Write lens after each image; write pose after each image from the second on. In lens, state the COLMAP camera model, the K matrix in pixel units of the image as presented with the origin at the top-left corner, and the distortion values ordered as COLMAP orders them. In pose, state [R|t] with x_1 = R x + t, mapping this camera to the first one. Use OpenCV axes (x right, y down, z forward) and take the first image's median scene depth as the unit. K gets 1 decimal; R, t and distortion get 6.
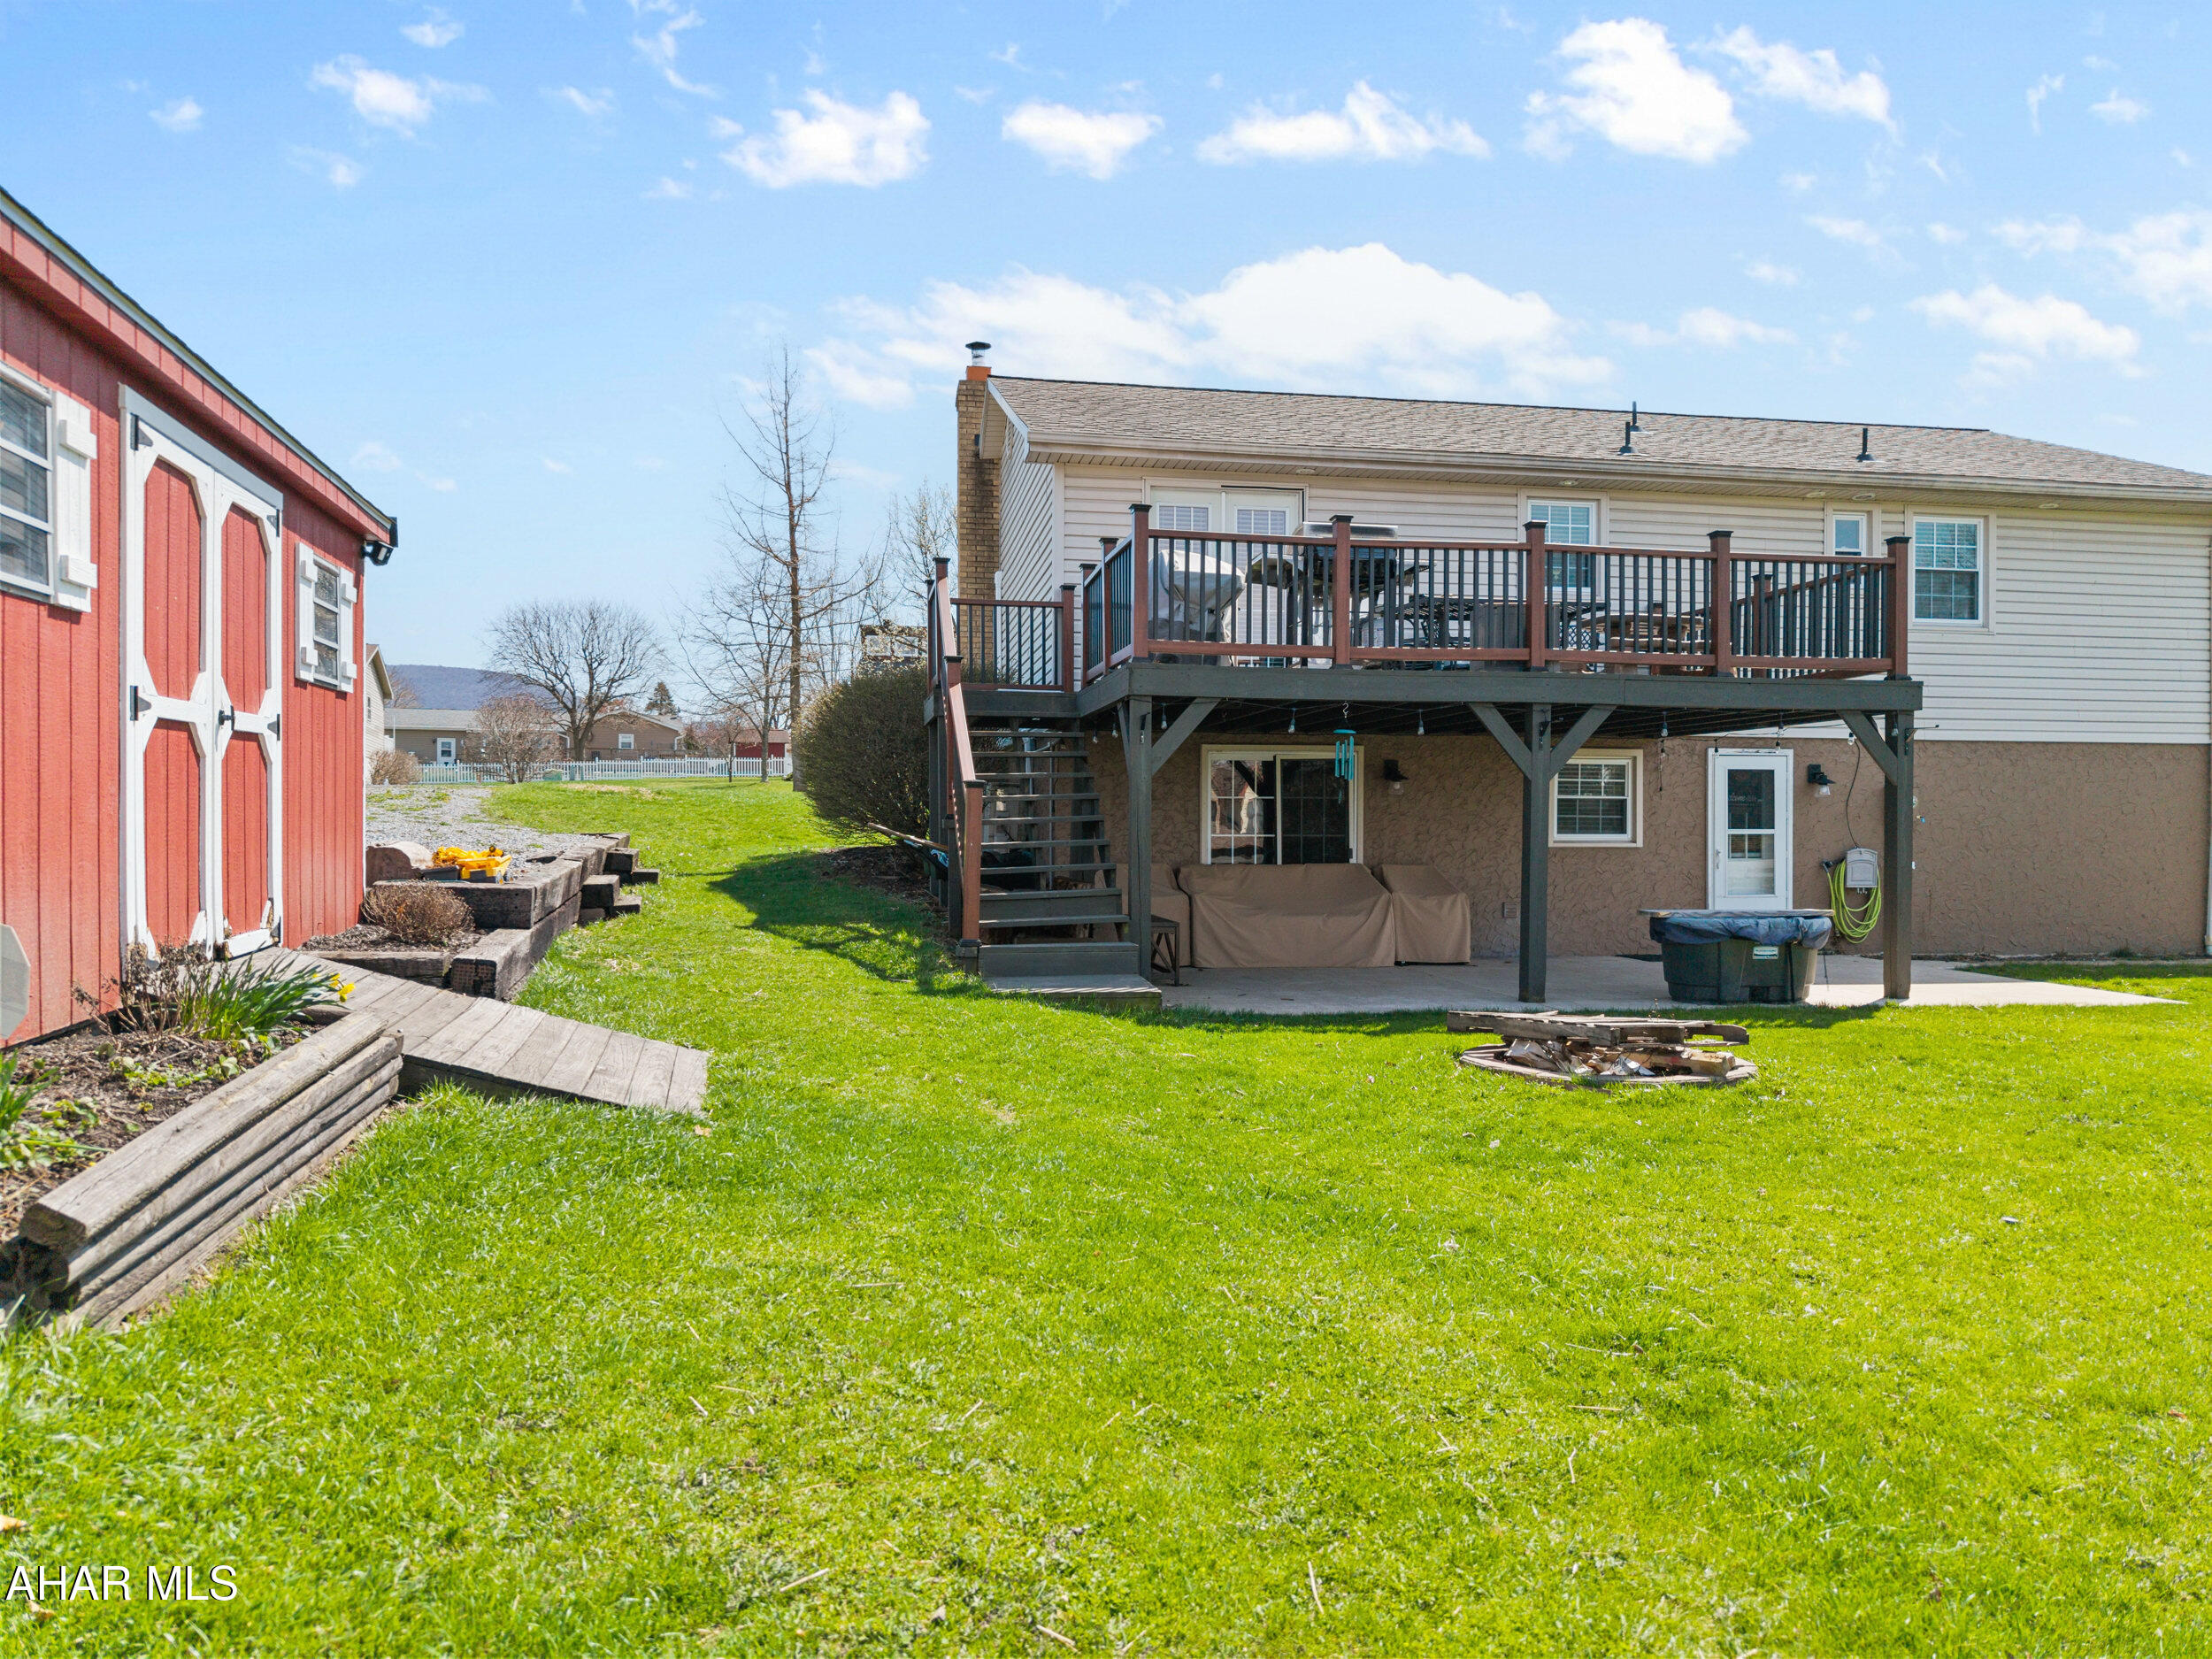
lens RADIAL K [[1510.5, 0, 1113.6], [0, 1510.5, 825.9], [0, 0, 1]] dist [0.037767, -0.000463]
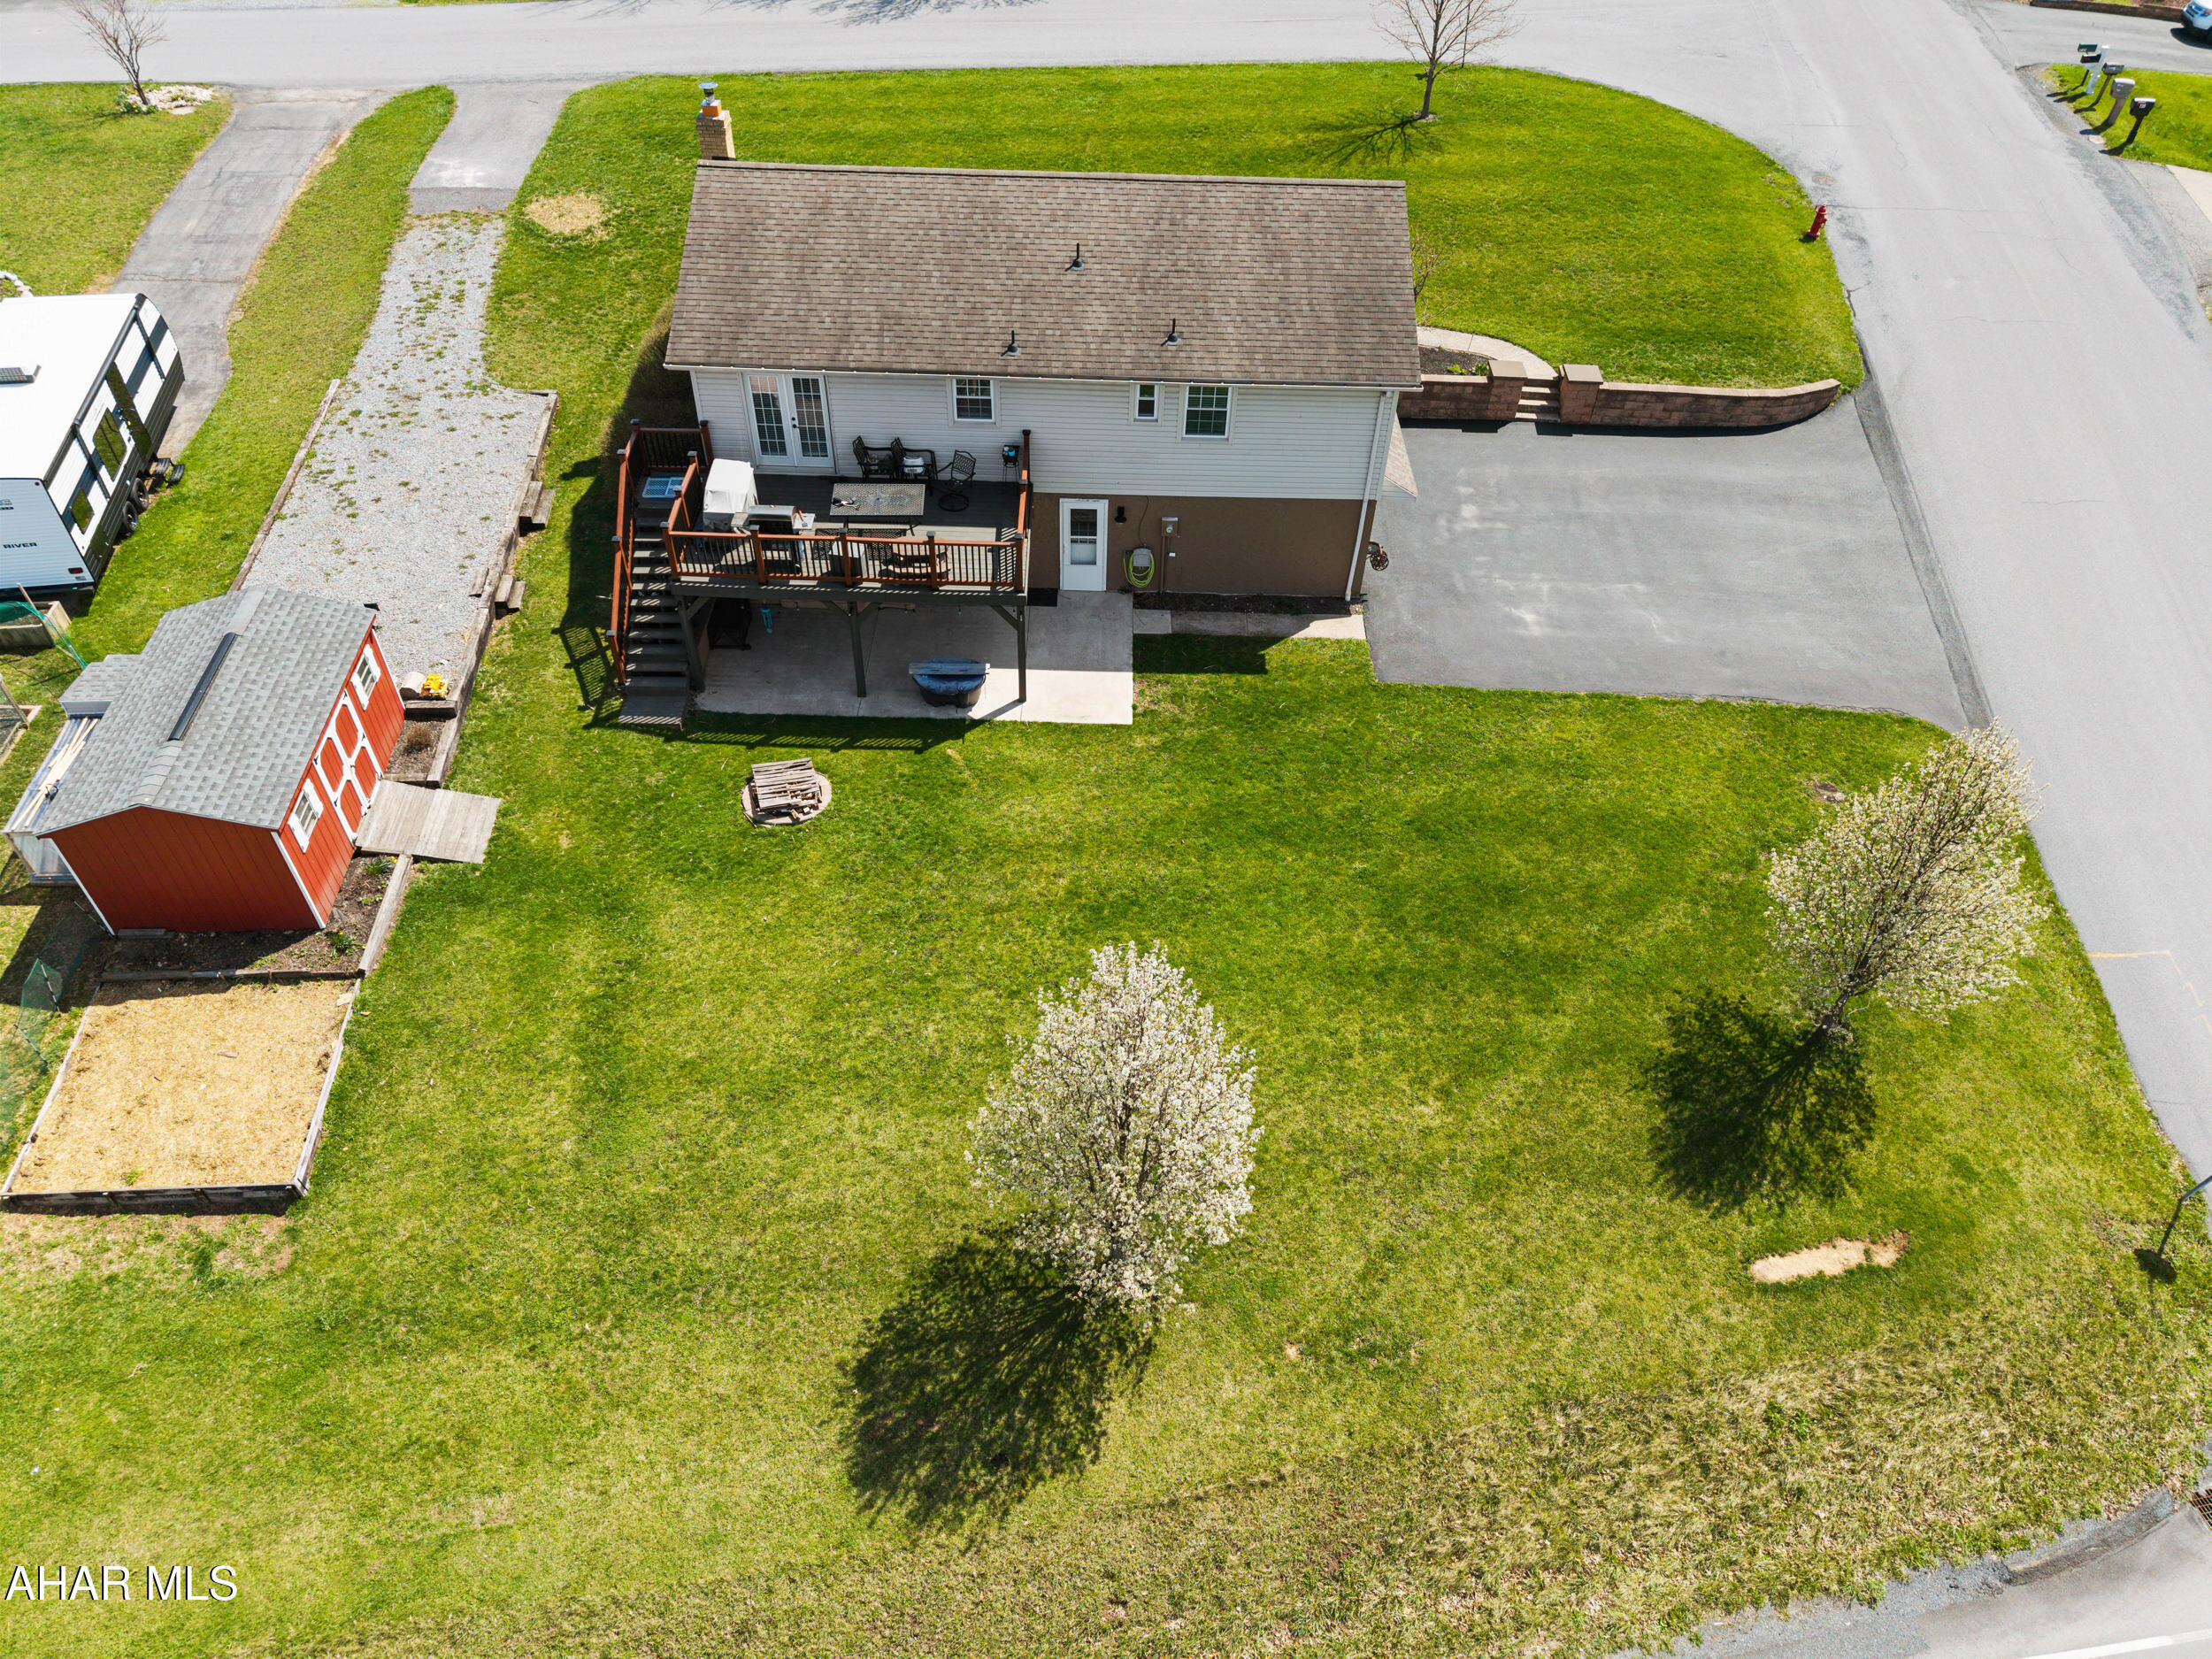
lens RADIAL K [[1510.5, 0, 1113.6], [0, 1510.5, 825.9], [0, 0, 1]] dist [0.037767, -0.000463]
pose [[0.983861, 0.146255, -0.103090, 0.777213], [-0.034123, 0.718909, 0.694266, -1.169608], [0.175652, -0.679543, 0.712297, -0.678047]]
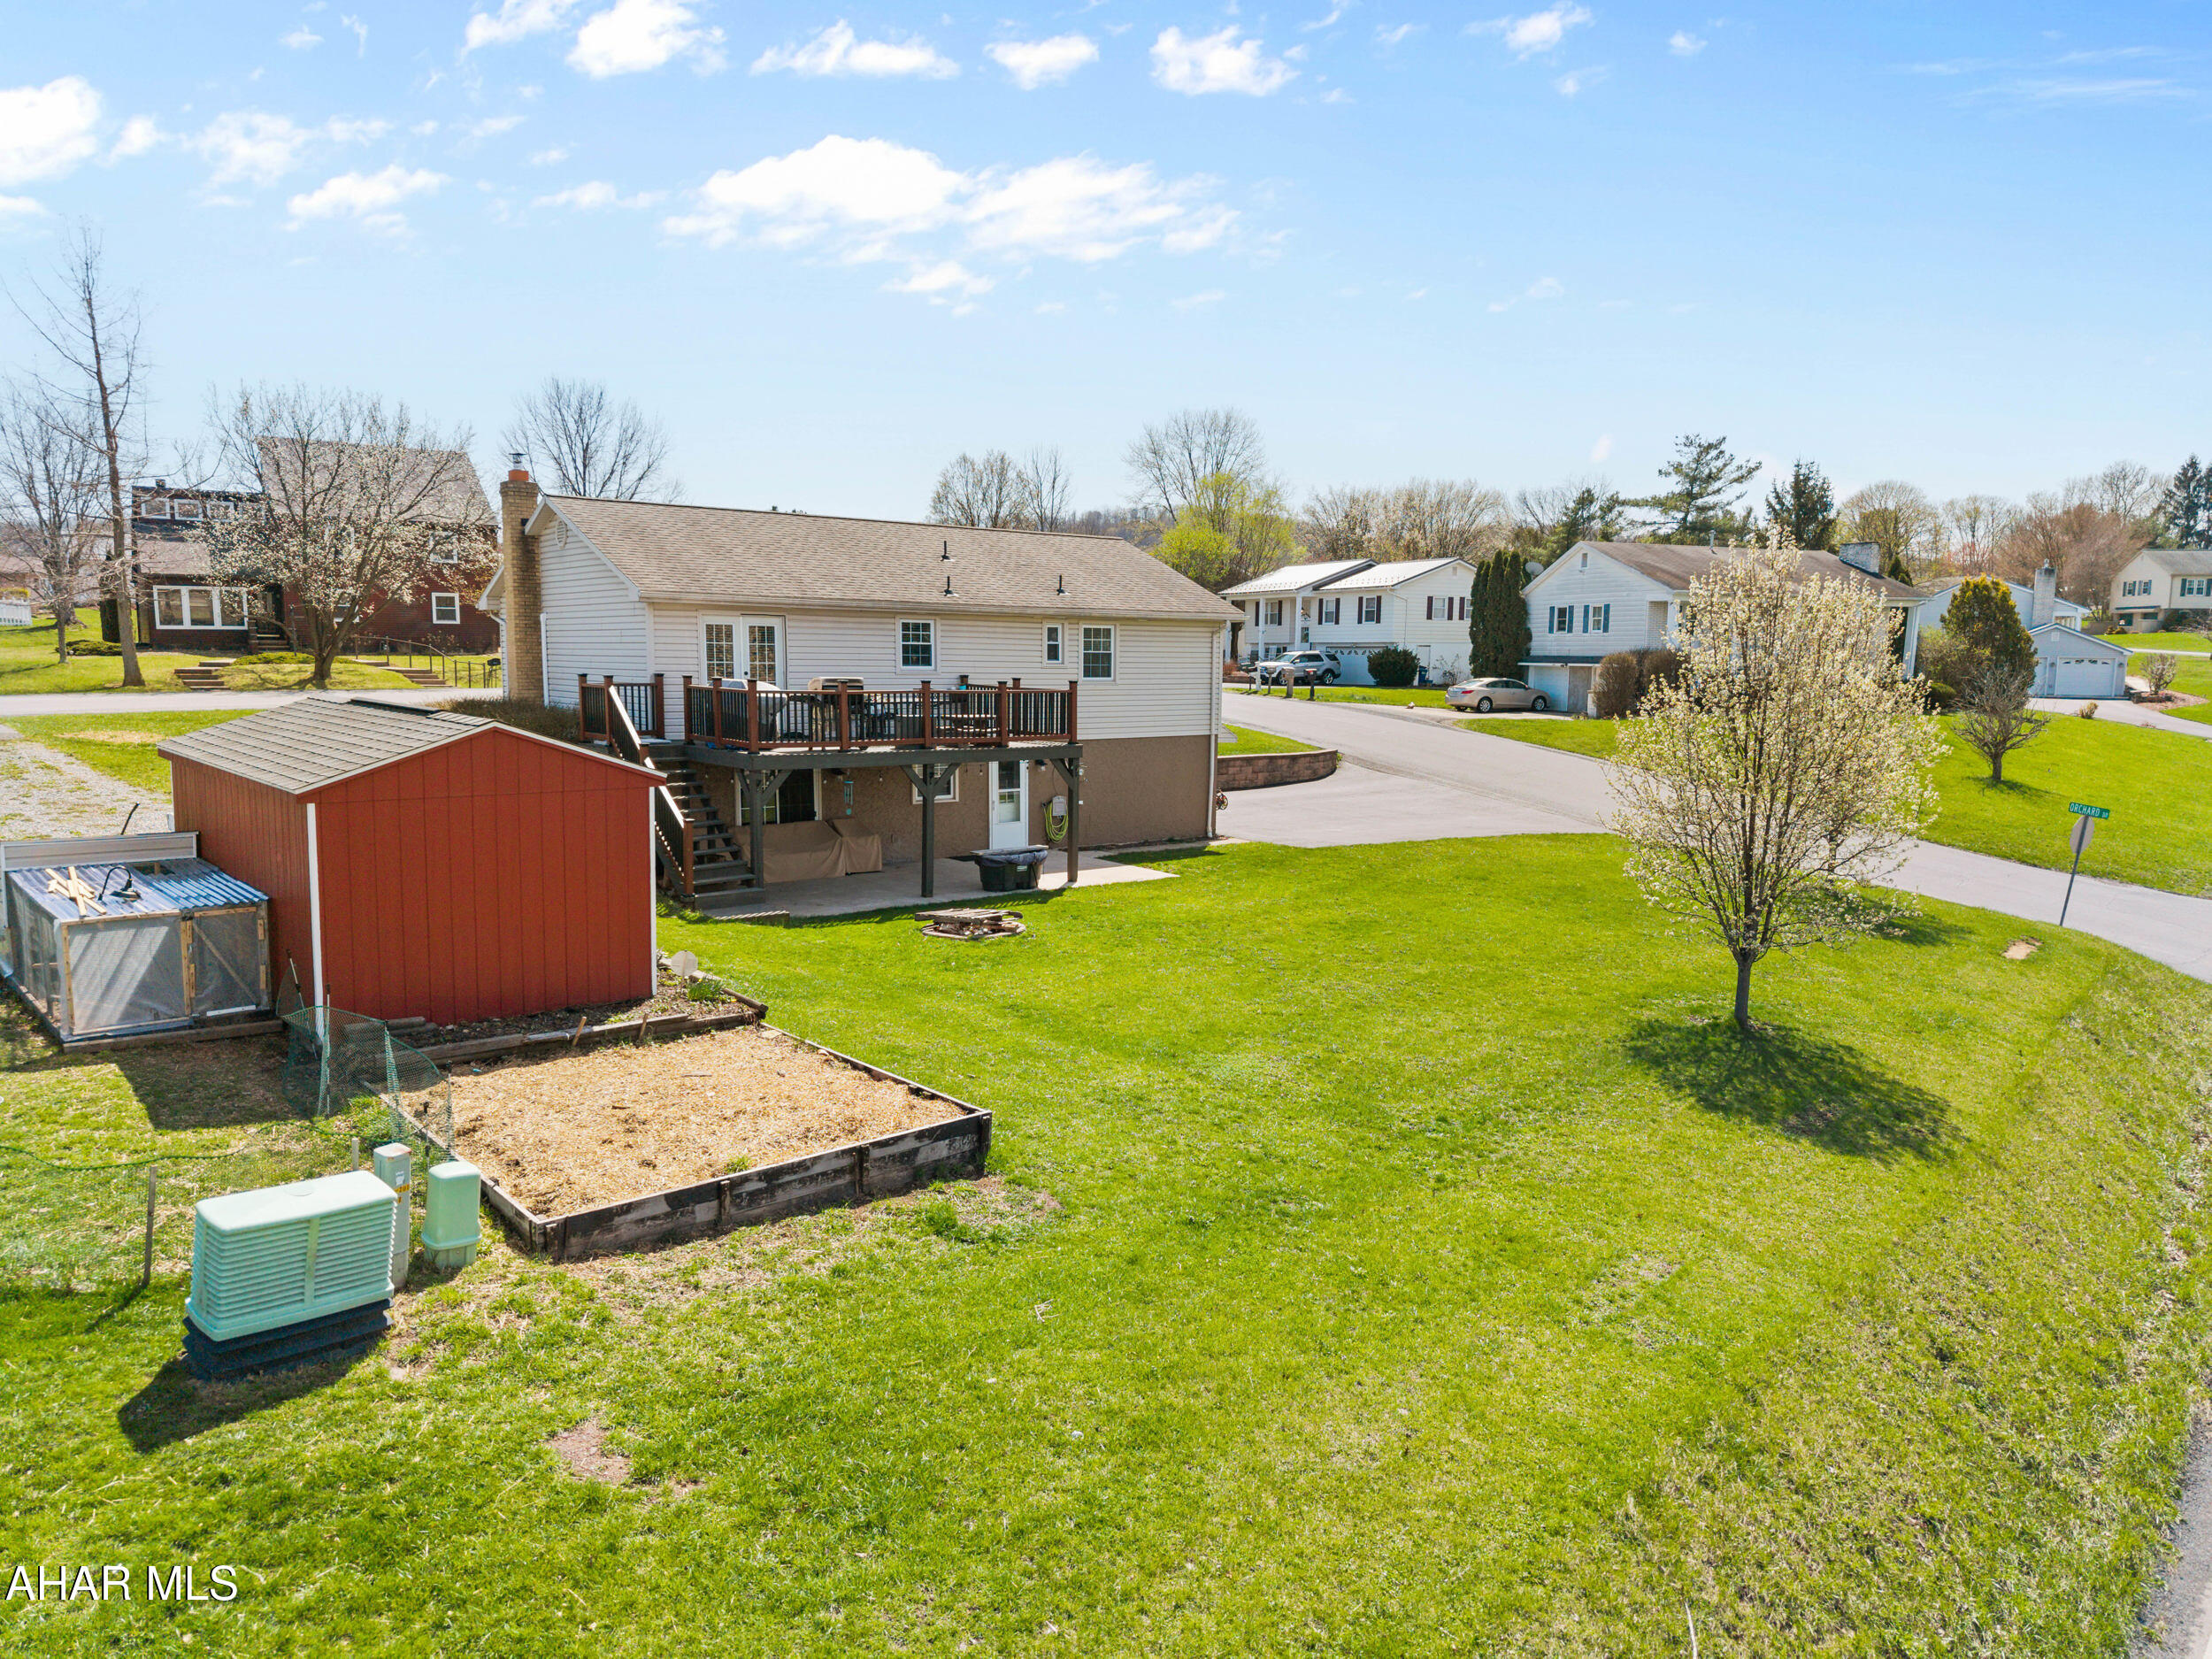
lens RADIAL K [[1432.6, 0, 1137.5], [0, 1432.6, 861.5], [0, 0, 1]] dist [0.035078, -0.069259]
pose [[0.872384, -0.060896, 0.485013, -0.367418], [-0.010586, 0.989624, 0.143292, -0.186883], [-0.488706, -0.130140, 0.862688, -0.746756]]
